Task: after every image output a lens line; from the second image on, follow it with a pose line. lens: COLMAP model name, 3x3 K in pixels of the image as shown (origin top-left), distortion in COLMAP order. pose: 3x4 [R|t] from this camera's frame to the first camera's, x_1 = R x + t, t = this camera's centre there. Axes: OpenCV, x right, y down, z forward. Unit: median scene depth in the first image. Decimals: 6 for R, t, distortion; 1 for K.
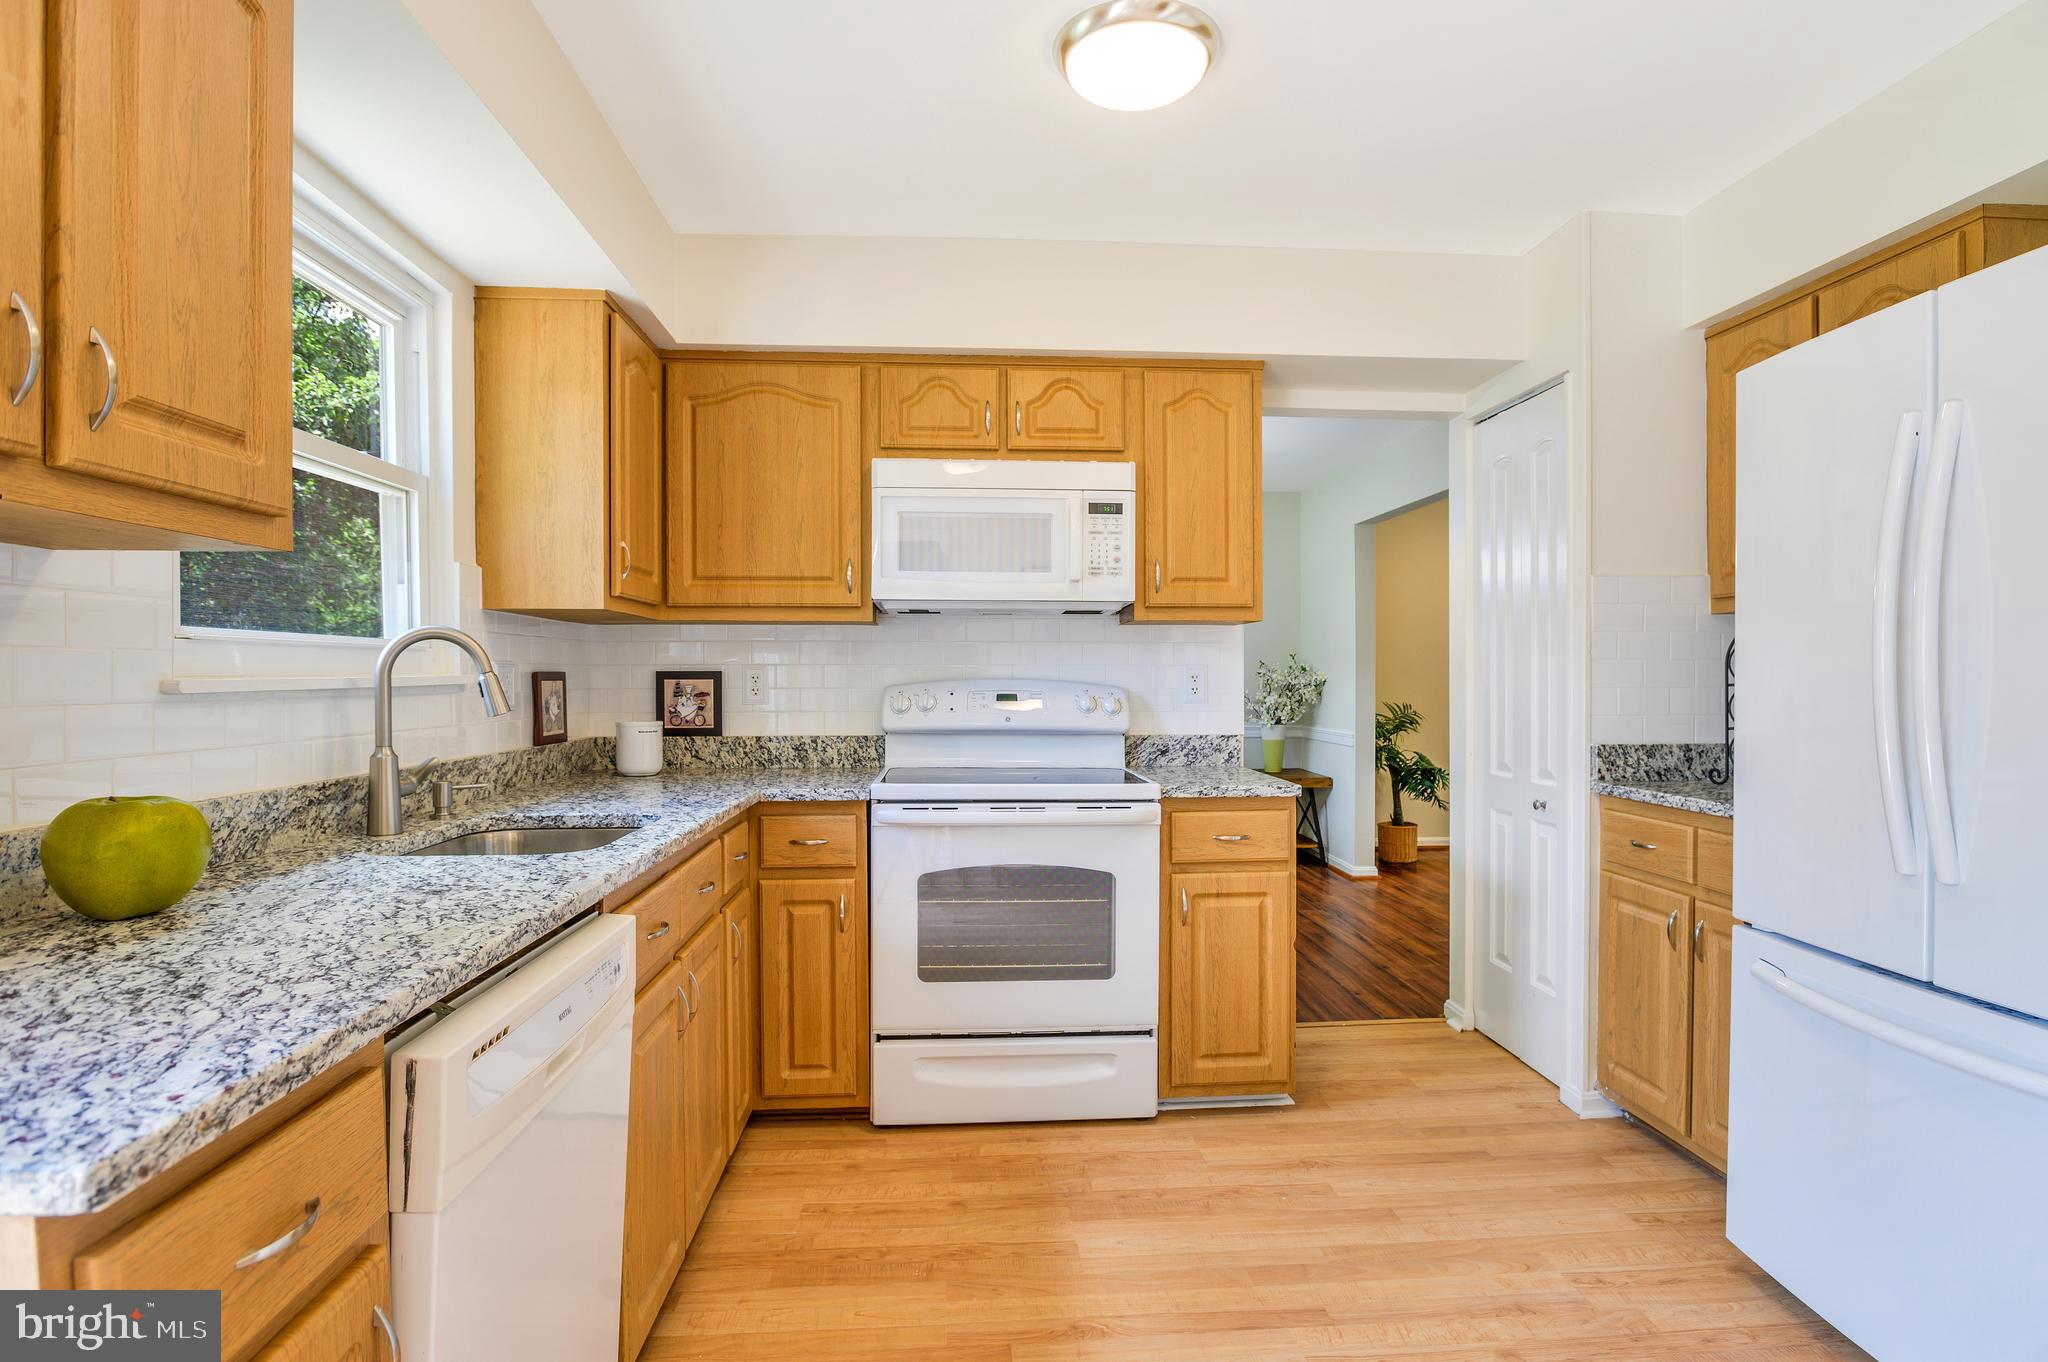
lens RADIAL K [[1045.3, 0, 1028.6], [0, 1045.3, 690.9], [0, 0, 1]] dist [-0.025284, 0.003553]
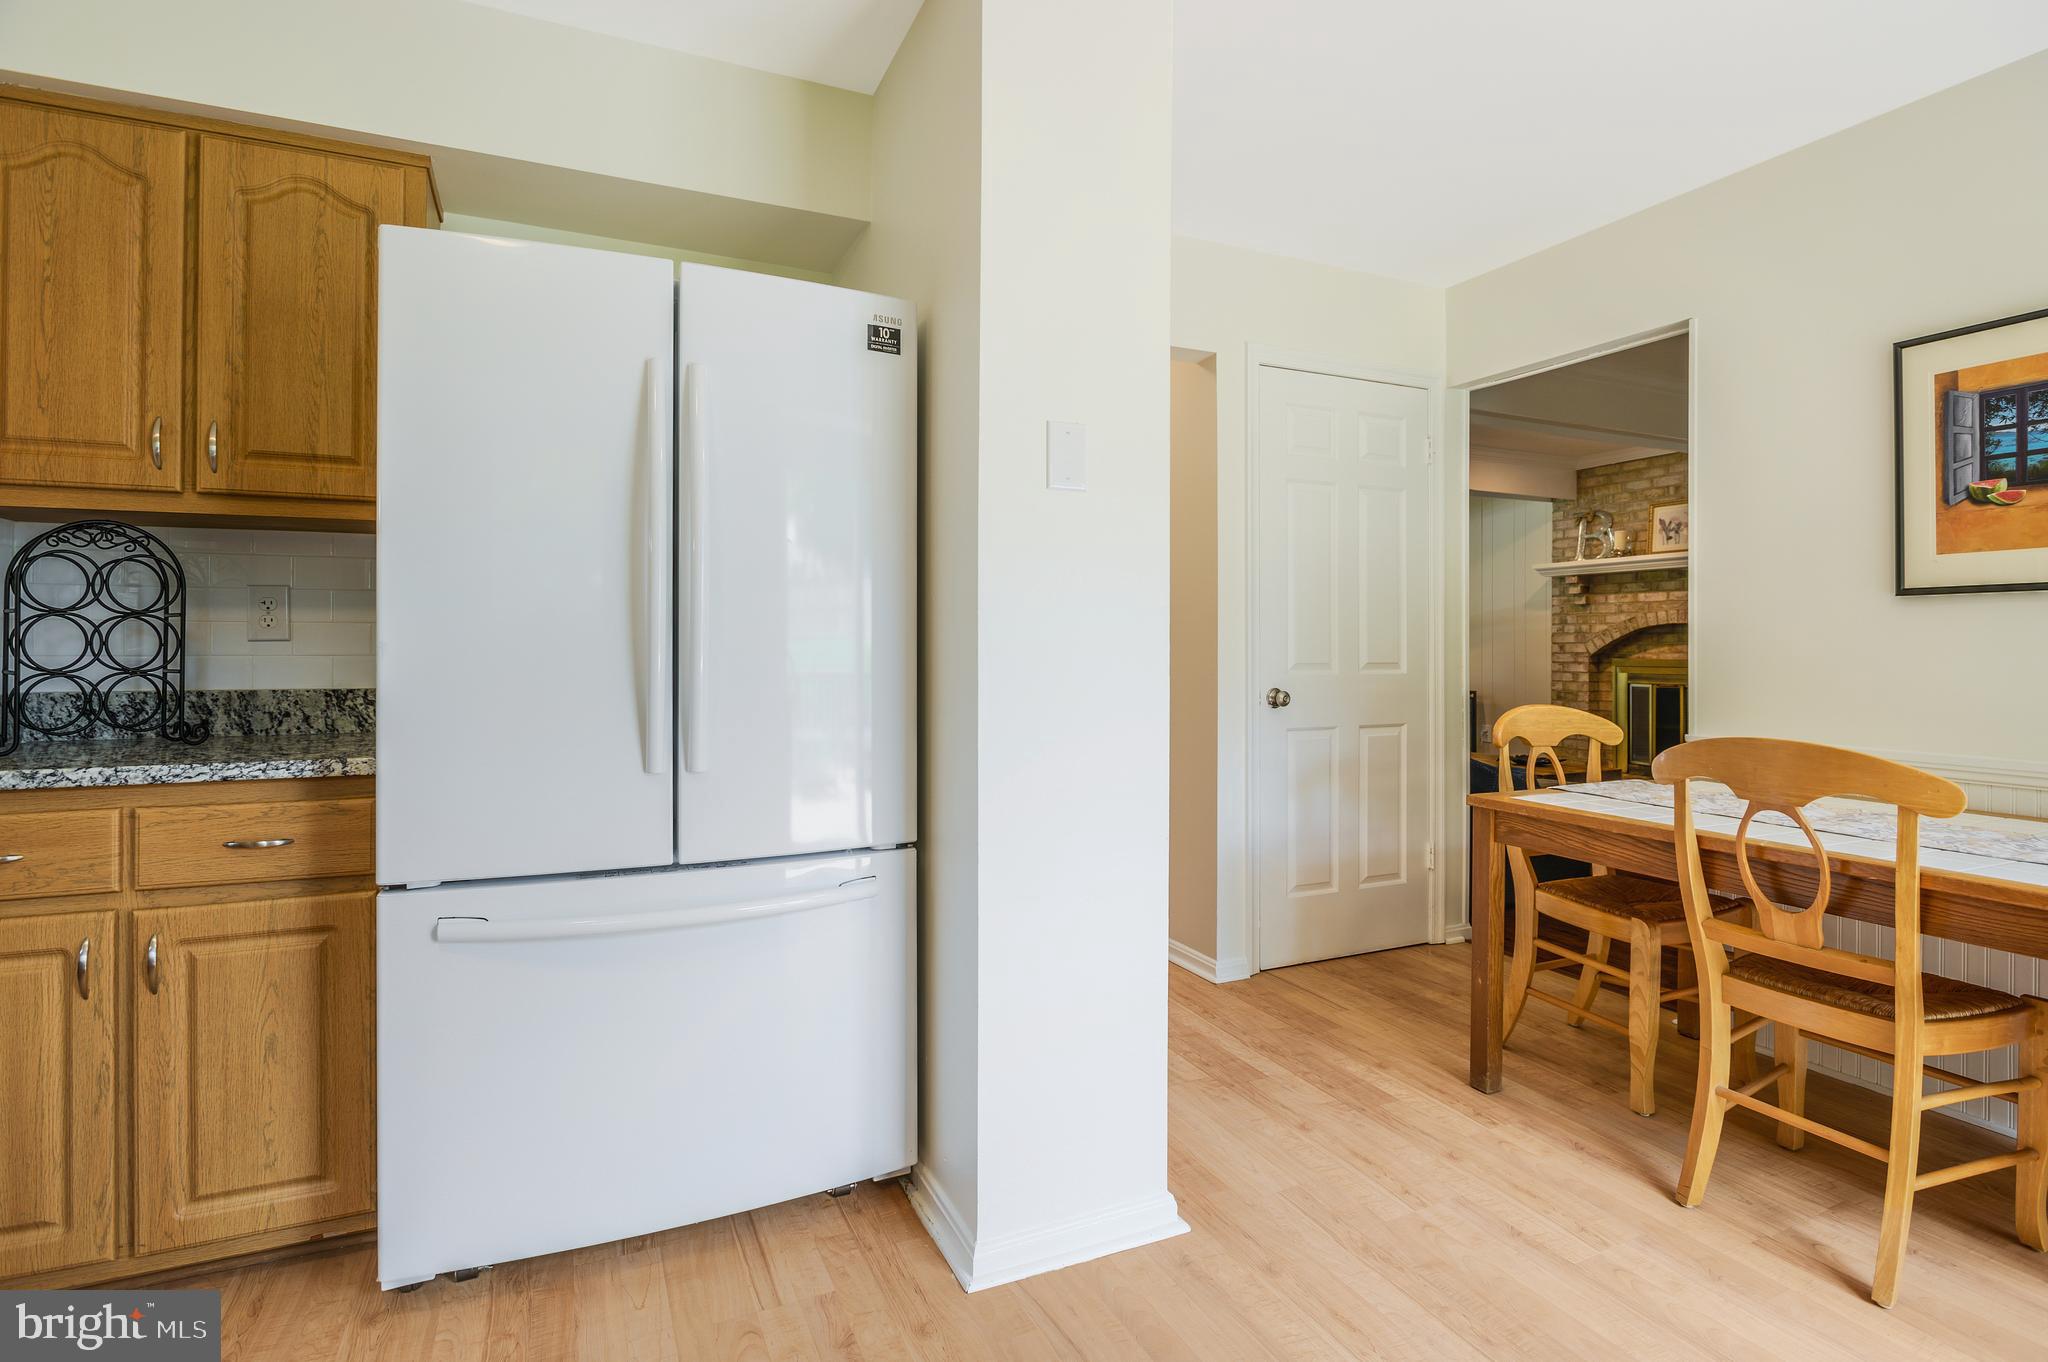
lens RADIAL K [[992.6, 0, 994.5], [0, 992.6, 644.0], [0, 0, 1]] dist [-0.016218, 0.001445]
pose [[-0.337437, 0.007037, 0.941322, -0.158189], [0.014549, 0.999892, -0.002260, 0.027289], [-0.941236, 0.012933, -0.337503, 0.589774]]
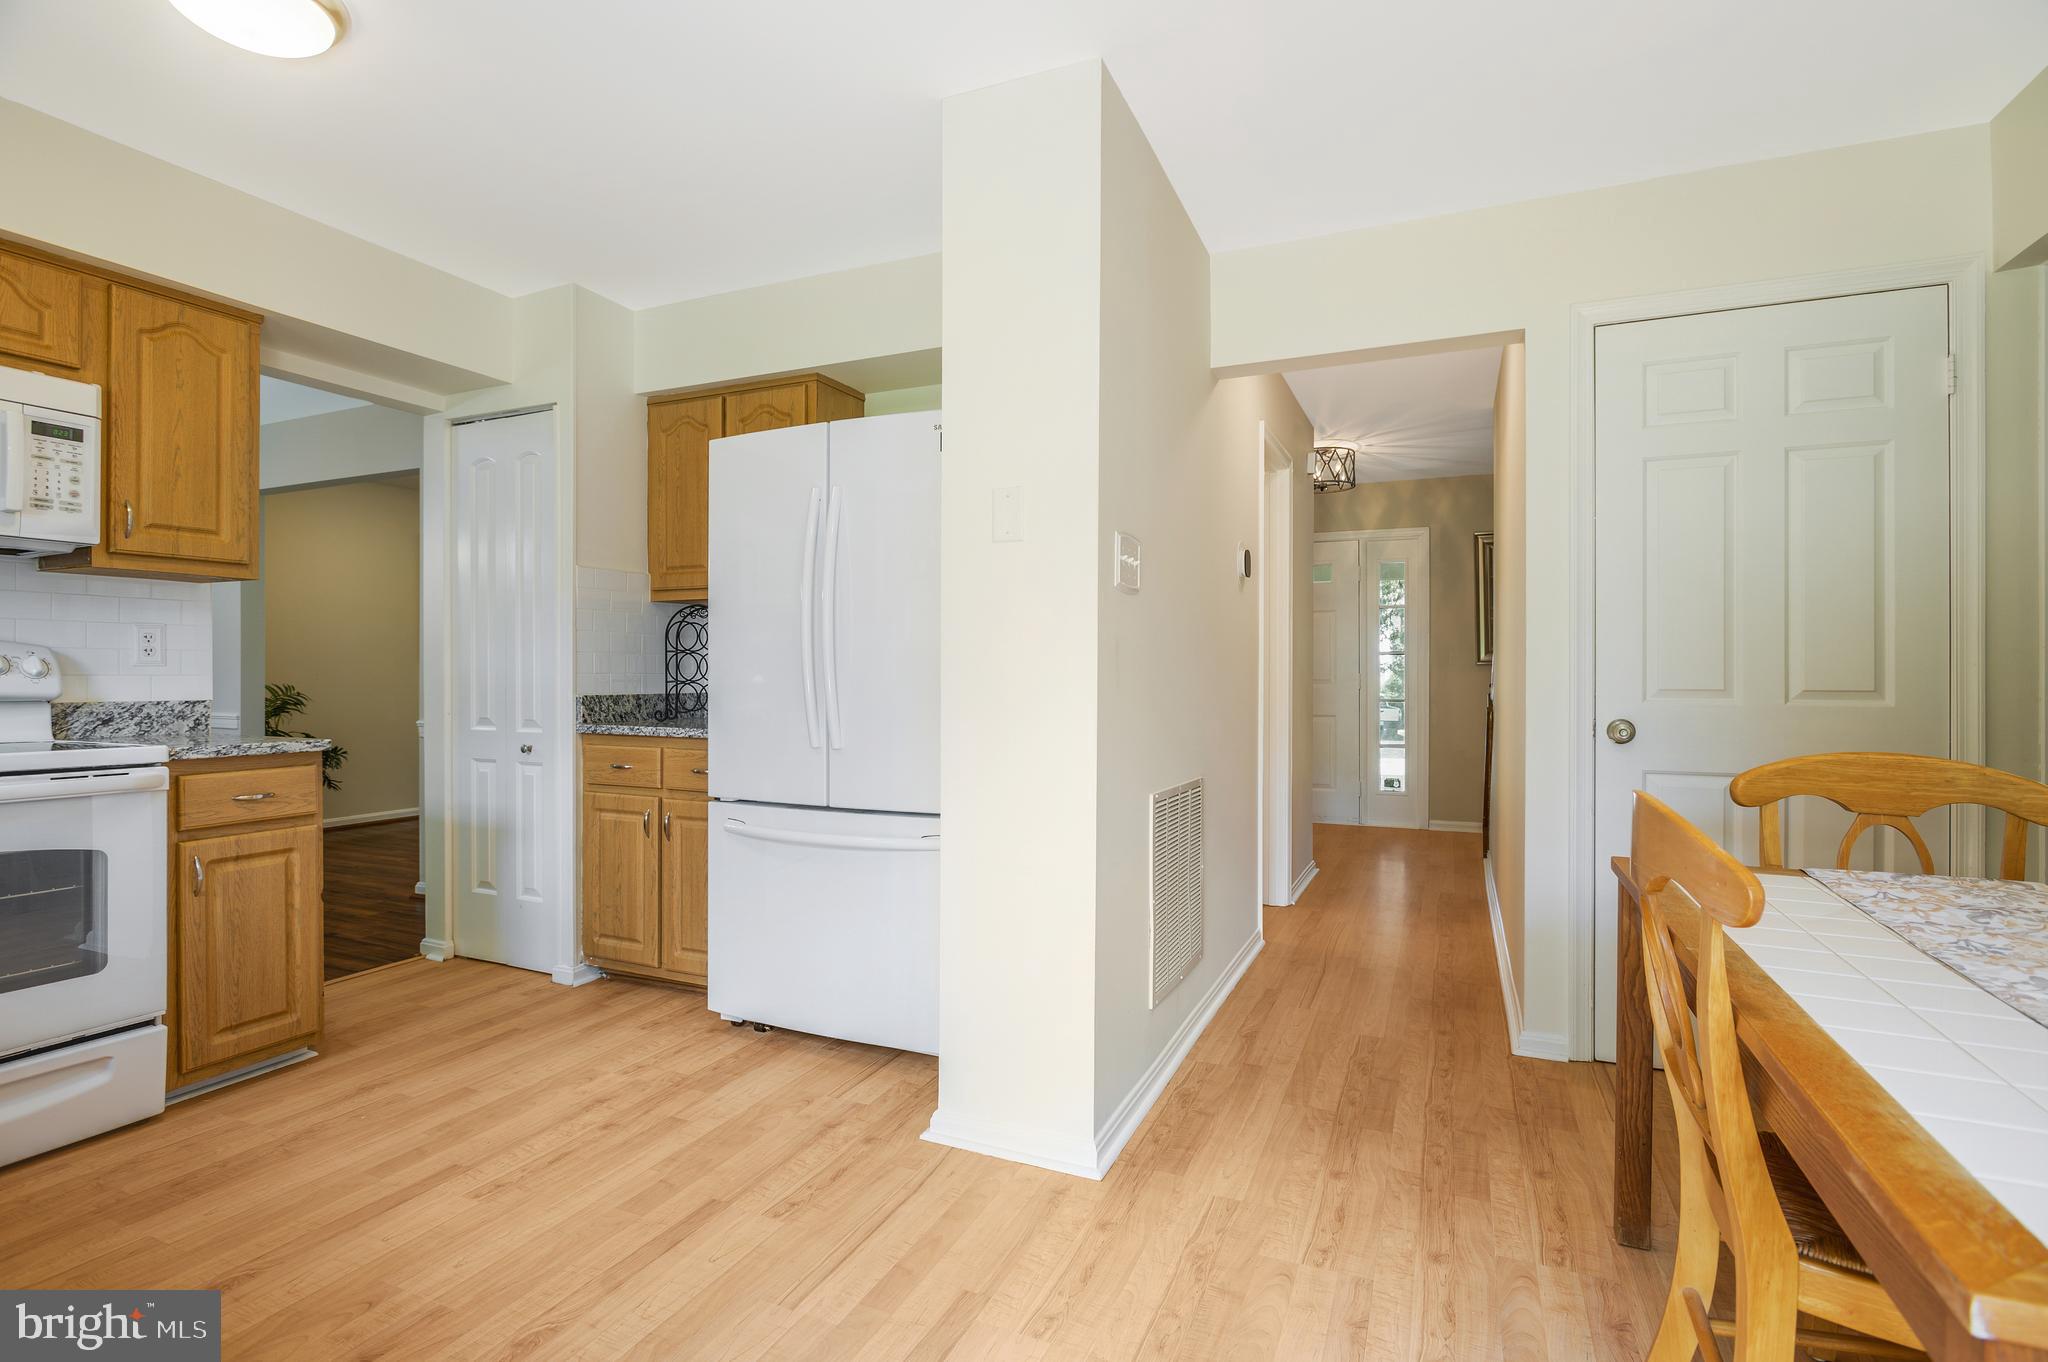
lens RADIAL K [[963.6, 0, 1016.6], [0, 963.6, 673.8], [0, 0, 1]] dist [-0.011585, -0.001589]
pose [[0.478181, 0.002185, 0.878259, -0.253650], [0.009552, 0.999925, -0.007689, 0.039415], [-0.878209, 0.012066, 0.478124, -0.057538]]
